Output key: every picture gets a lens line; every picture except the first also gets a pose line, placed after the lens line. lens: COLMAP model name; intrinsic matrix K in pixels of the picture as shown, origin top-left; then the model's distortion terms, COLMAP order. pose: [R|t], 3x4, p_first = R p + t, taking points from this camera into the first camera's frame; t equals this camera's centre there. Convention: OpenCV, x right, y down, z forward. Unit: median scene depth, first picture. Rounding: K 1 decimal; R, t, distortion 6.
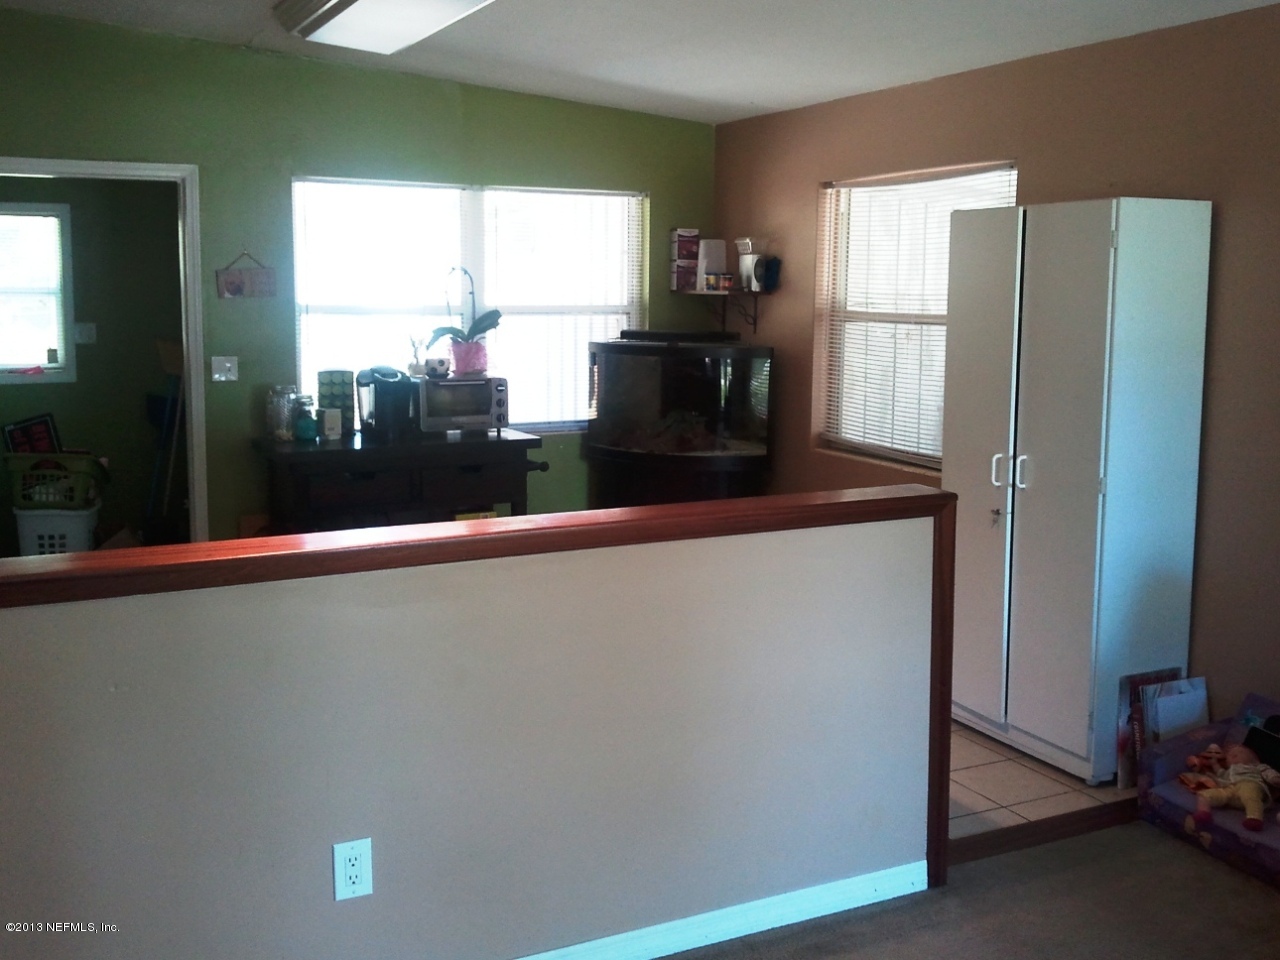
lens RADIAL K [[1260.0, 0, 630.8], [0, 1260.0, 447.6], [0, 0, 1]] dist [0.132744, -0.378700]
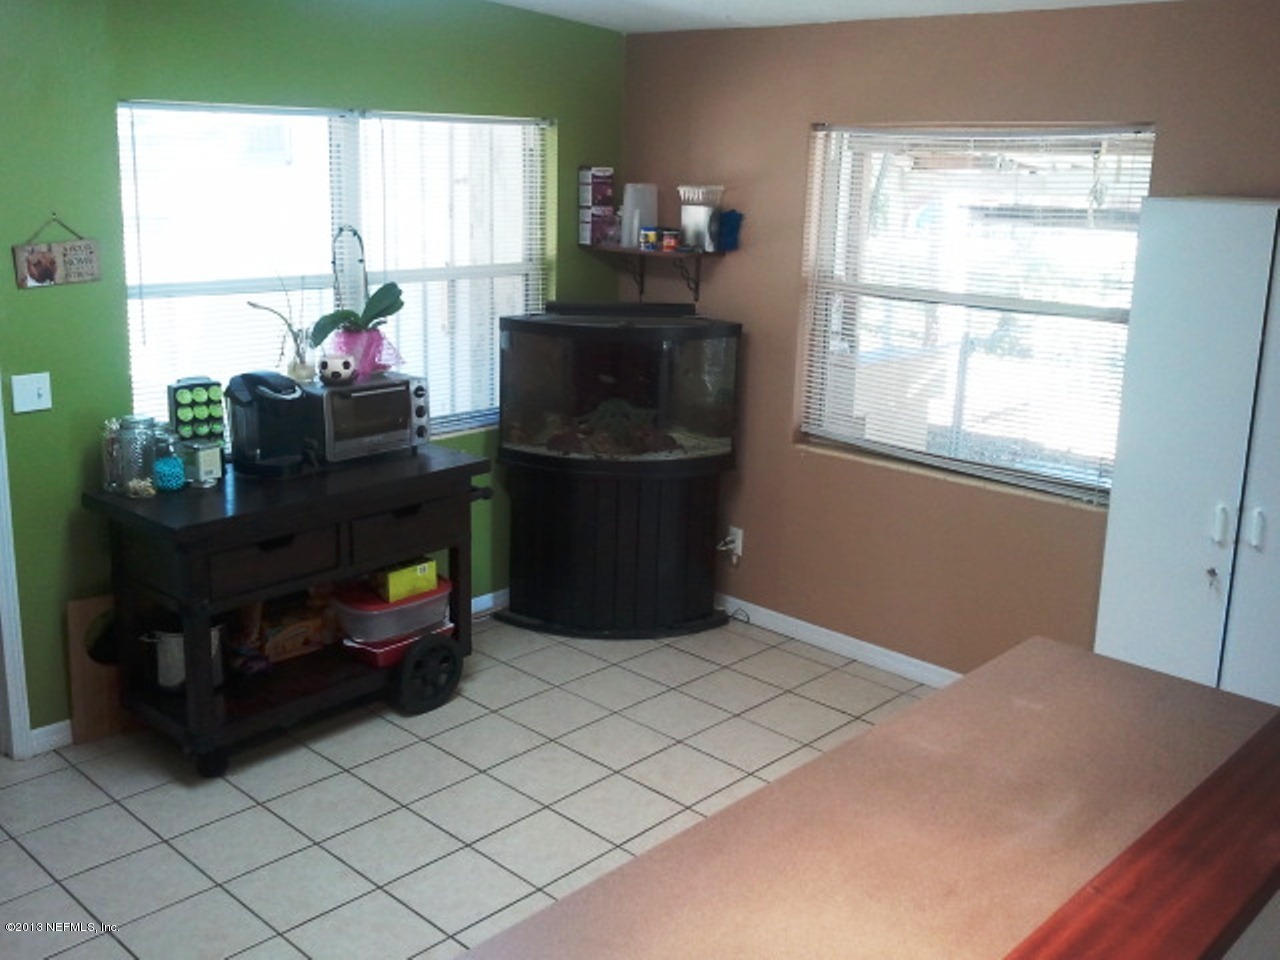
lens RADIAL K [[1260.0, 0, 630.8], [0, 1260.0, 447.6], [0, 0, 1]] dist [0.132744, -0.378700]
pose [[0.940754, -0.065253, 0.332752, -0.228363], [0.030103, 0.993506, 0.109721, -0.089436], [-0.337751, -0.093204, 0.936609, 0.242058]]
